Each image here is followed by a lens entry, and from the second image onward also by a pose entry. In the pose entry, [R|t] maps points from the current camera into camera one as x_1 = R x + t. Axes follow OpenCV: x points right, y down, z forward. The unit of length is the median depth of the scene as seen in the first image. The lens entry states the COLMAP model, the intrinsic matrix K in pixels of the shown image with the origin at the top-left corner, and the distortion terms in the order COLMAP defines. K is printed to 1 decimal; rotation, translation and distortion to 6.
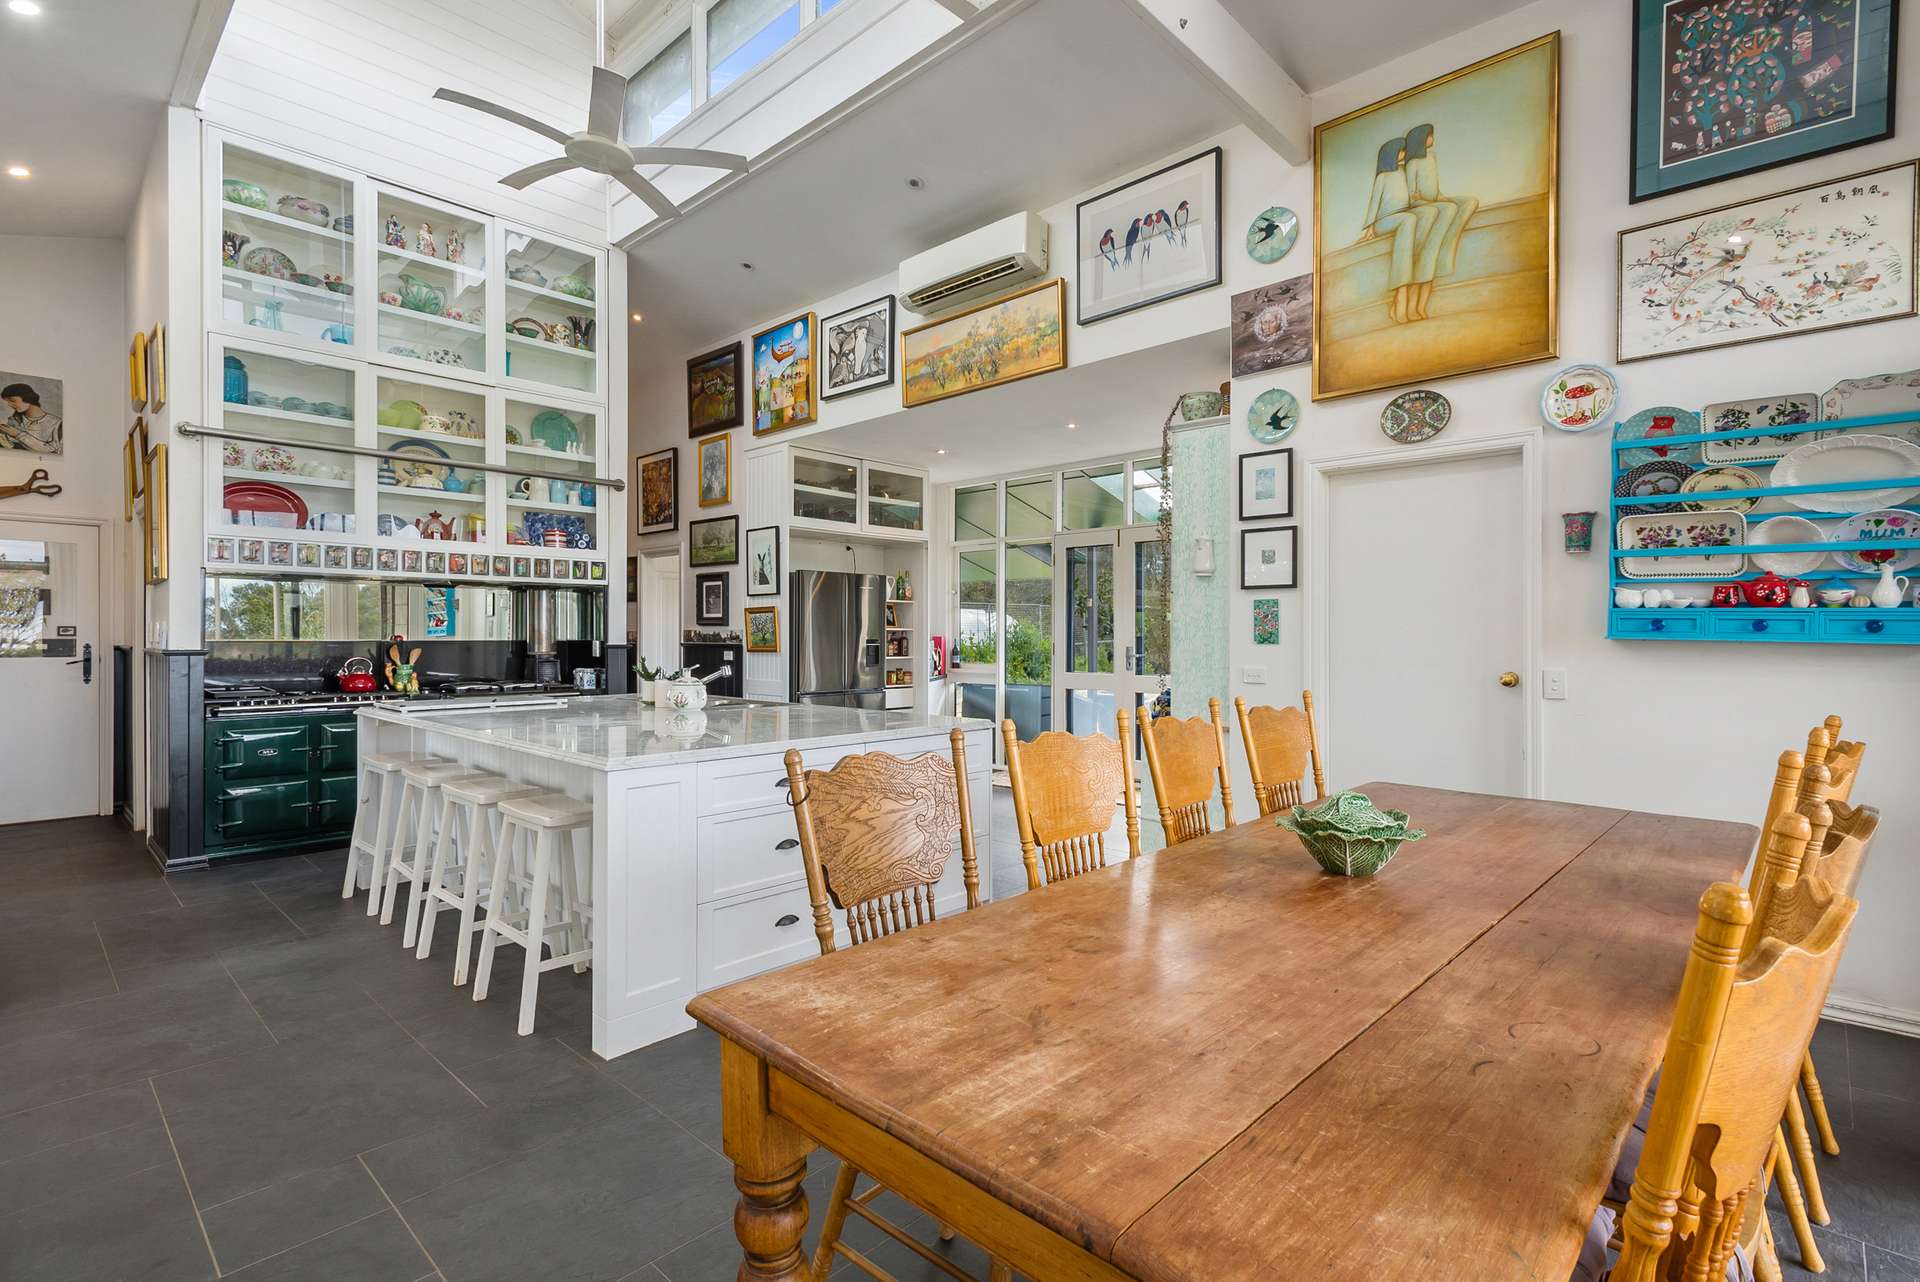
lens RADIAL K [[912.3, 0, 936.1], [0, 912.3, 648.0], [0, 0, 1]] dist [0.004921, -0.001910]
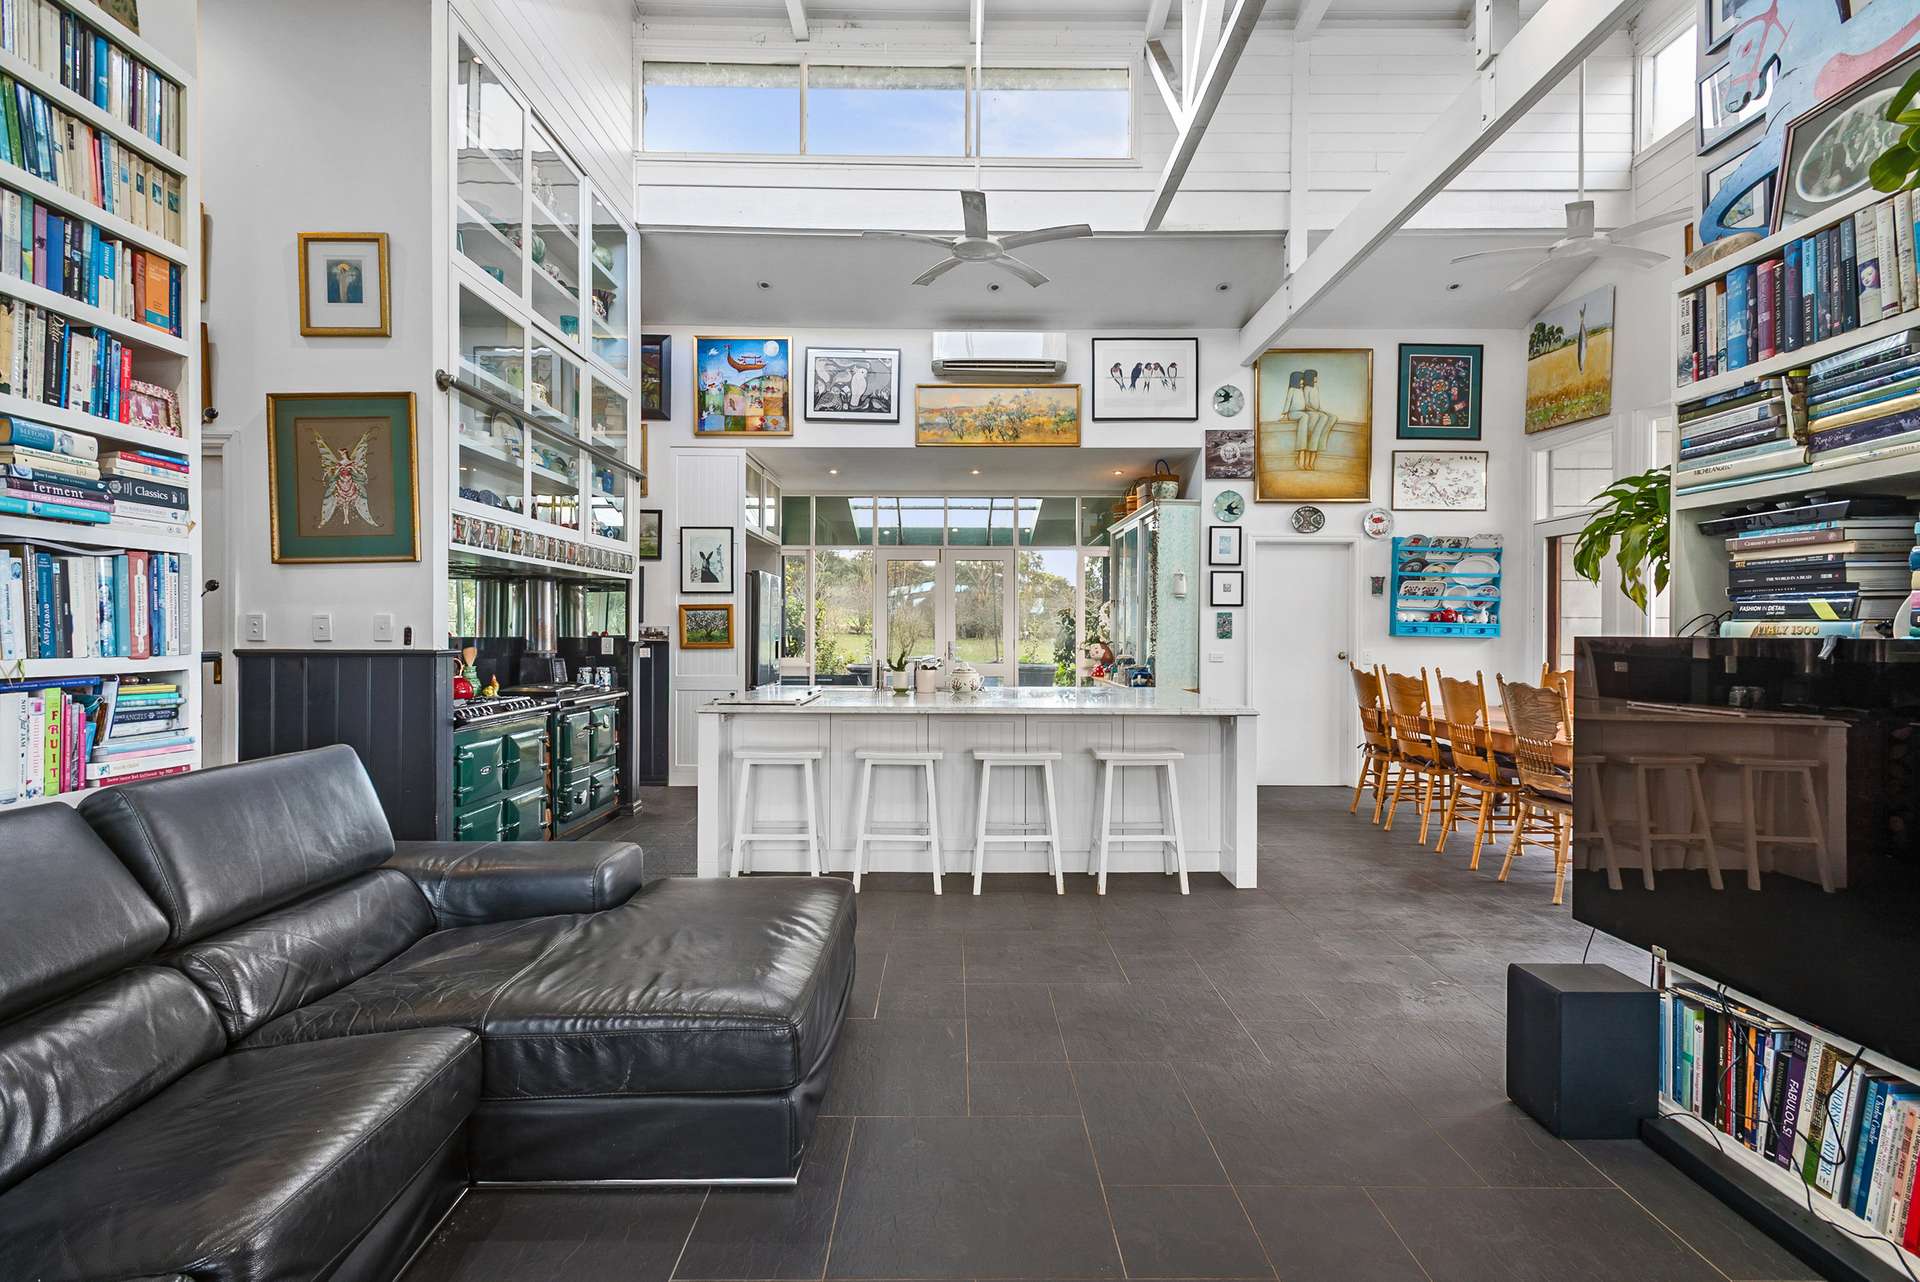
lens RADIAL K [[912.3, 0, 956.2], [0, 912.3, 646.0], [0, 0, 1]] dist [0.004921, -0.001910]
pose [[0.716256, -0.008495, 0.697786, -0.990948], [0.006897, 0.999963, 0.005094, -0.002091], [-0.697803, 0.001164, 0.716289, 0.104480]]
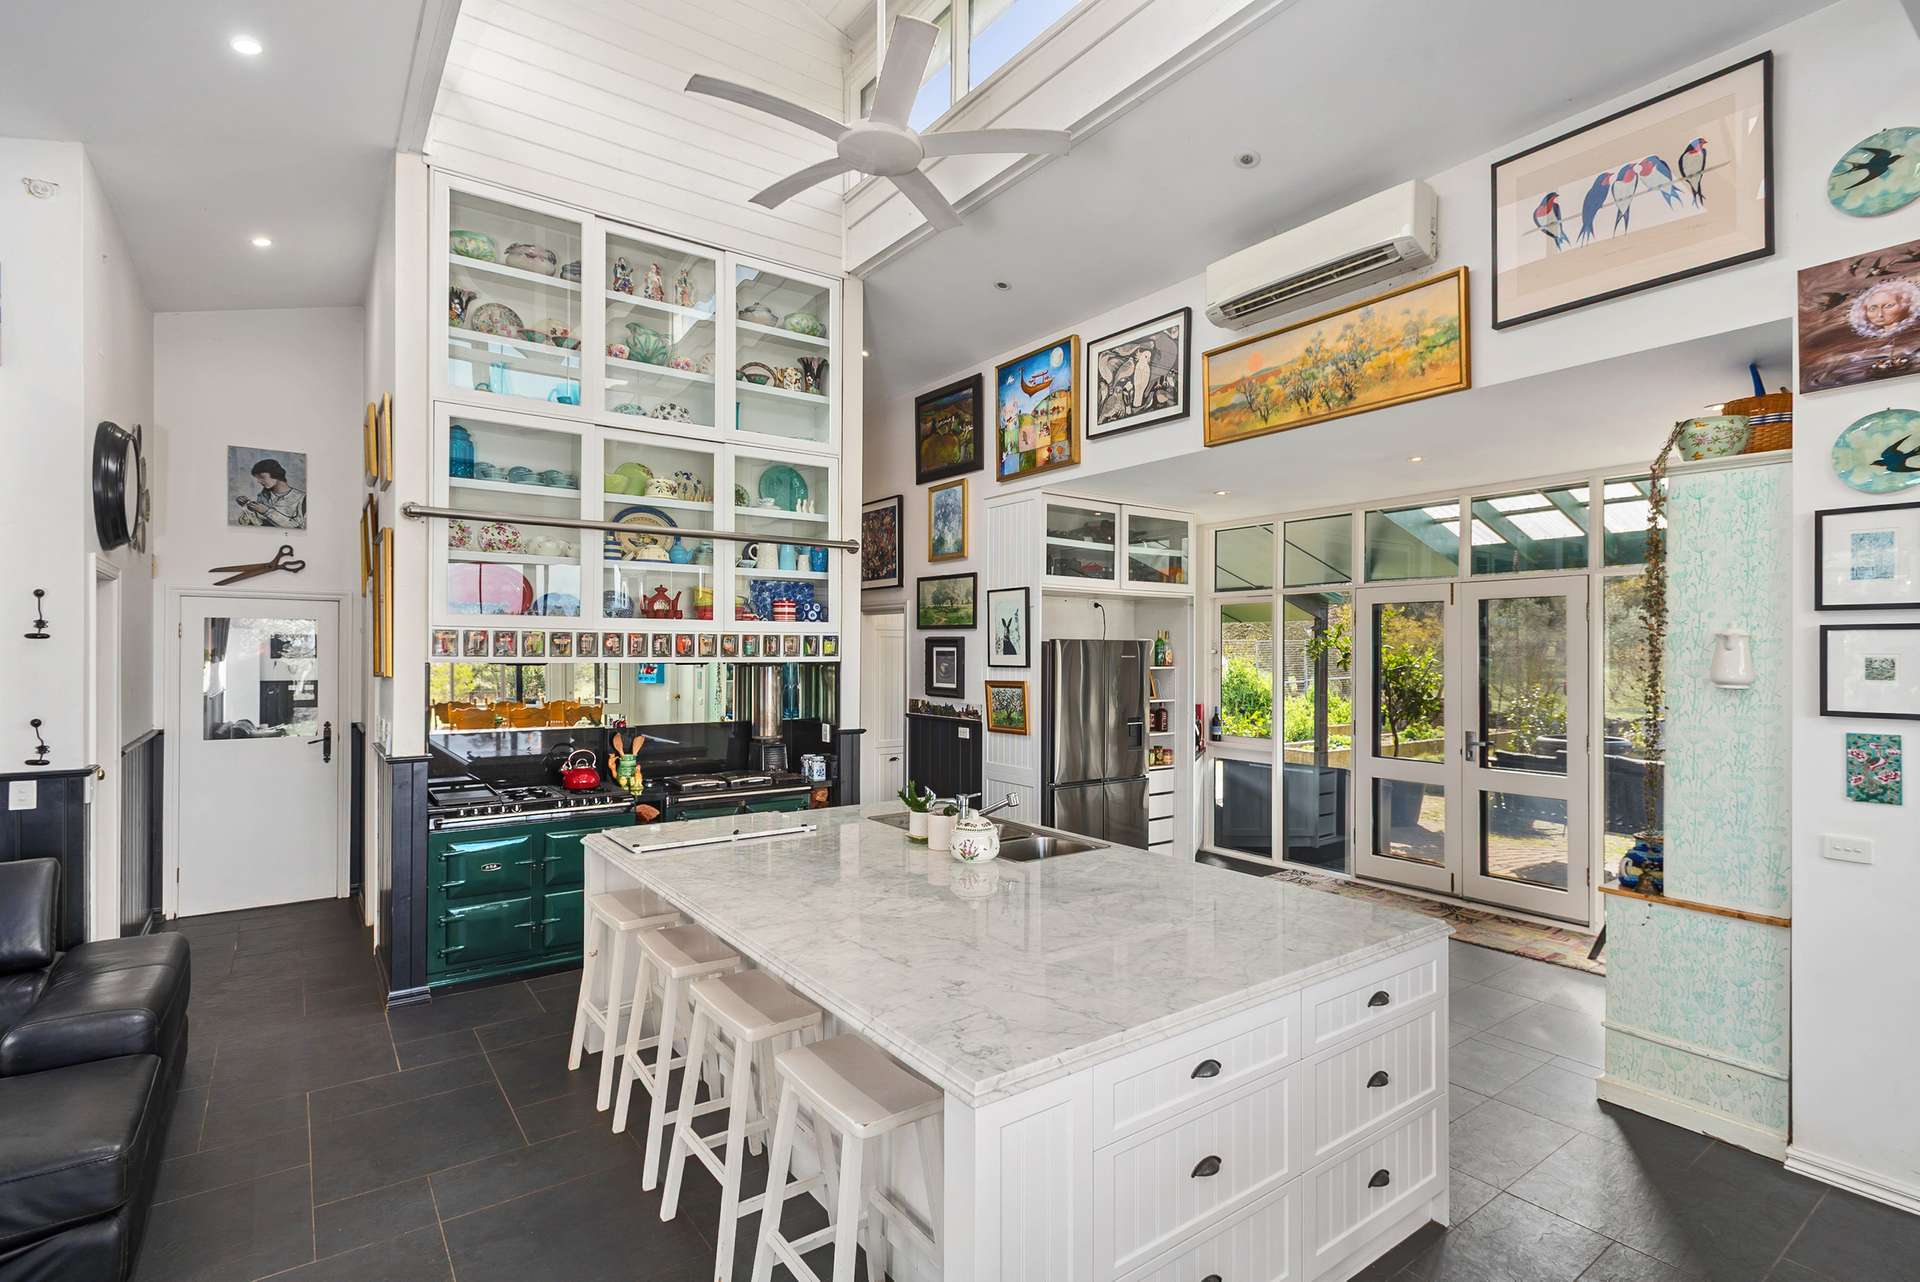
lens RADIAL K [[912.3, 0, 932.9], [0, 912.3, 657.9], [0, 0, 1]] dist [0.004921, -0.001910]
pose [[0.983172, 0.000385, -0.182683, -0.144517], [-0.001767, 0.999971, -0.007399, -0.084297], [0.182675, 0.007597, 0.983144, 0.201203]]
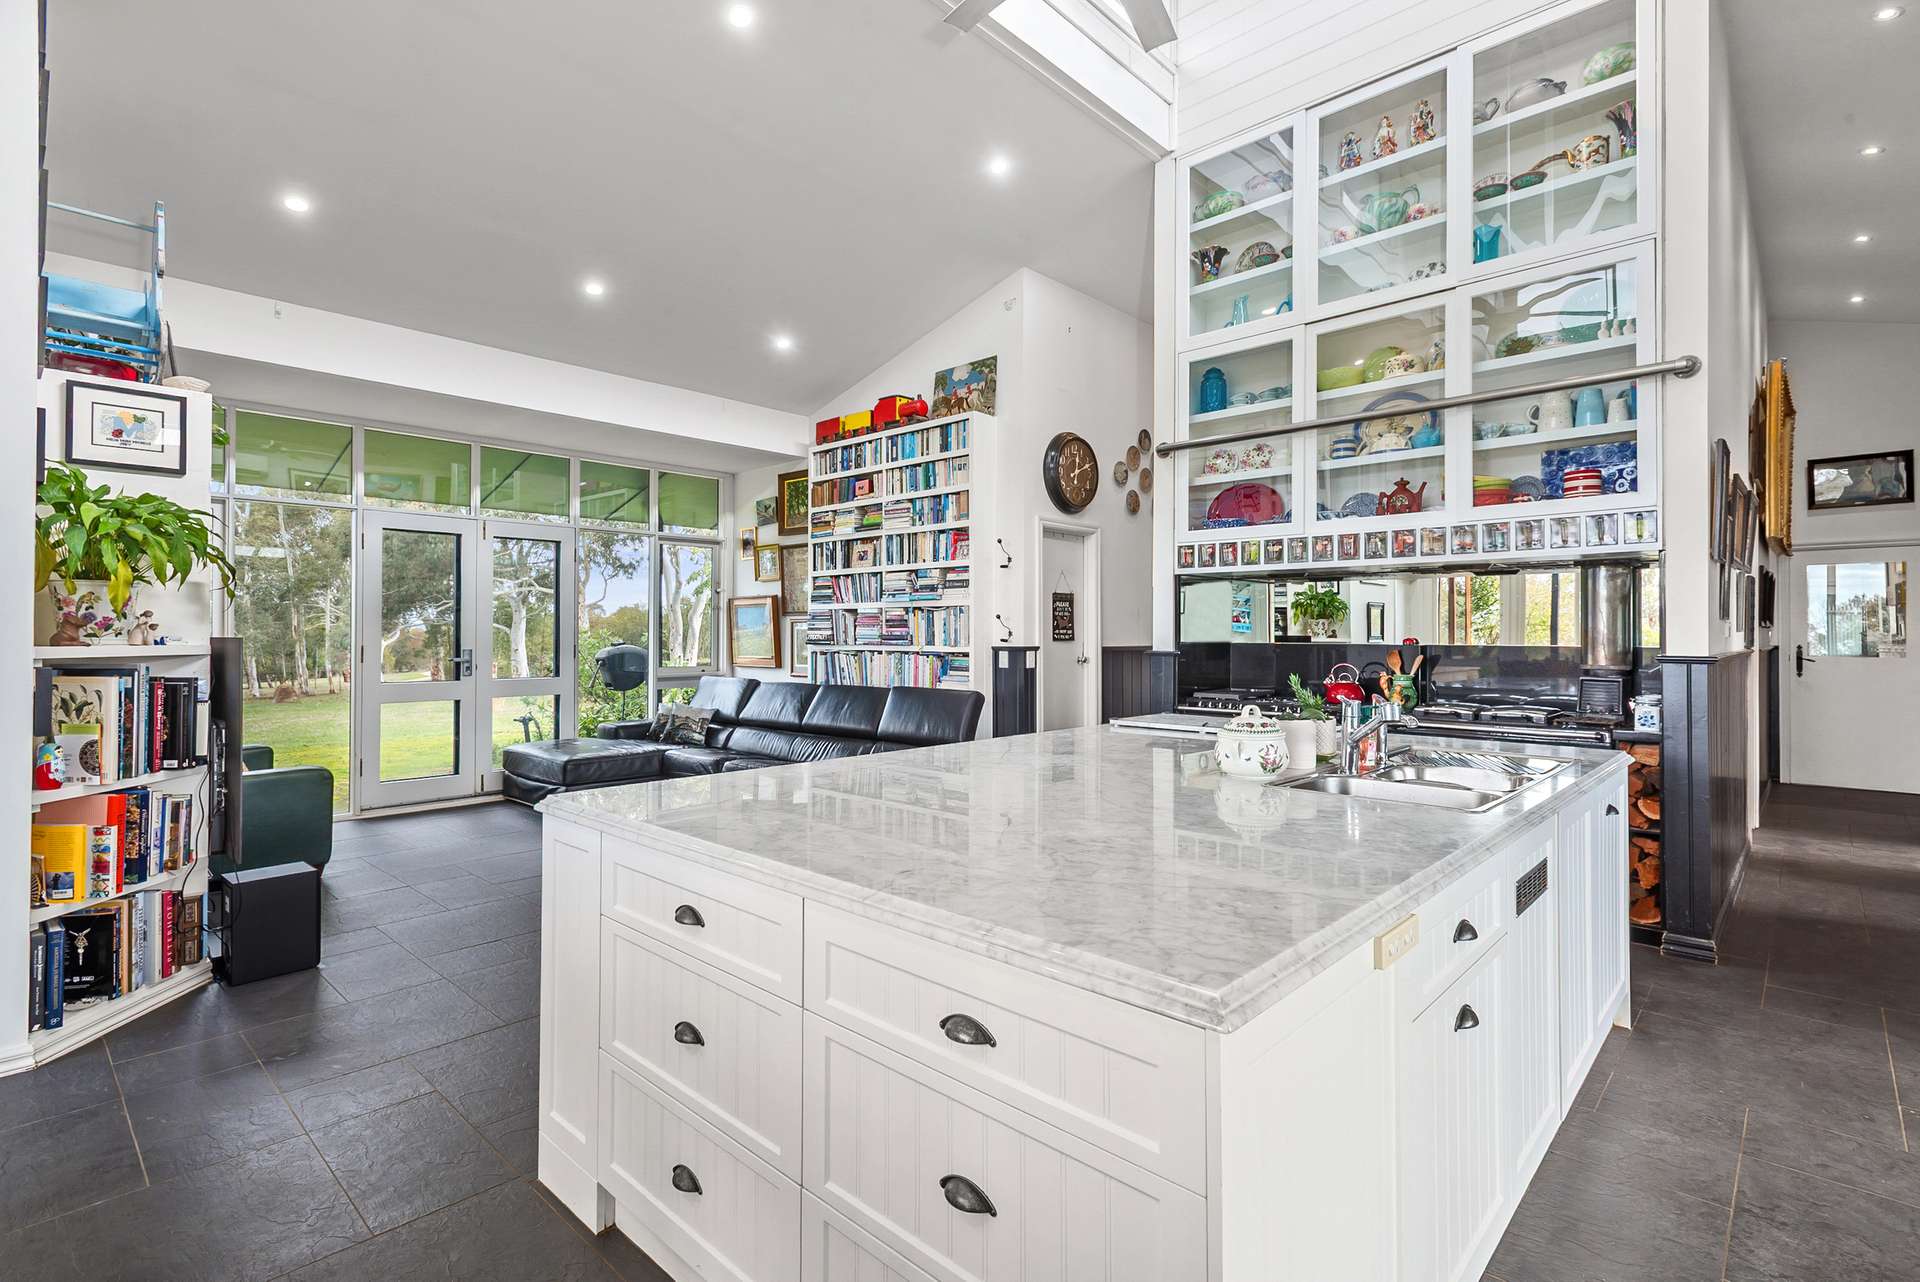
lens RADIAL K [[912.3, 0, 955.3], [0, 912.3, 626.6], [0, 0, 1]] dist [0.004921, -0.001910]
pose [[0.003365, -0.004480, -0.999984, 0.259891], [-0.012118, 0.999916, -0.004521, -0.017925], [0.999921, 0.012133, 0.003310, 0.716266]]
